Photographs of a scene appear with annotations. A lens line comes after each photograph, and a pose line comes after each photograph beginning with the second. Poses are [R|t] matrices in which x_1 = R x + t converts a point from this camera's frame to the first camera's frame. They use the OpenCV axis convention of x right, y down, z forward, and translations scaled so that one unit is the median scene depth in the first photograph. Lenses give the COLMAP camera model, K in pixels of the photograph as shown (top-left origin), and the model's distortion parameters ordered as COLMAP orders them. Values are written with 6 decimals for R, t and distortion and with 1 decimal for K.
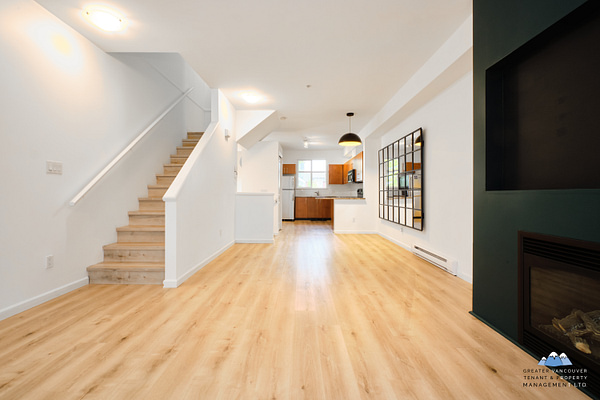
lens RADIAL K [[265.0, 0, 300.1], [0, 265.0, 196.9], [0, 0, 1]] dist [0.003061, -0.000867]
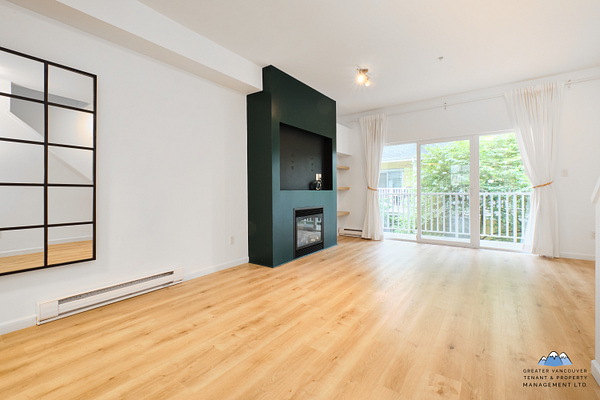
lens RADIAL K [[265.0, 0, 296.9], [0, 265.0, 196.0], [0, 0, 1]] dist [0.003061, -0.000867]
pose [[-0.811036, -0.000707, 0.584995, -0.328453], [0.014266, 0.999678, 0.020988, -0.014571], [-0.584822, 0.025367, -0.810765, 1.864750]]
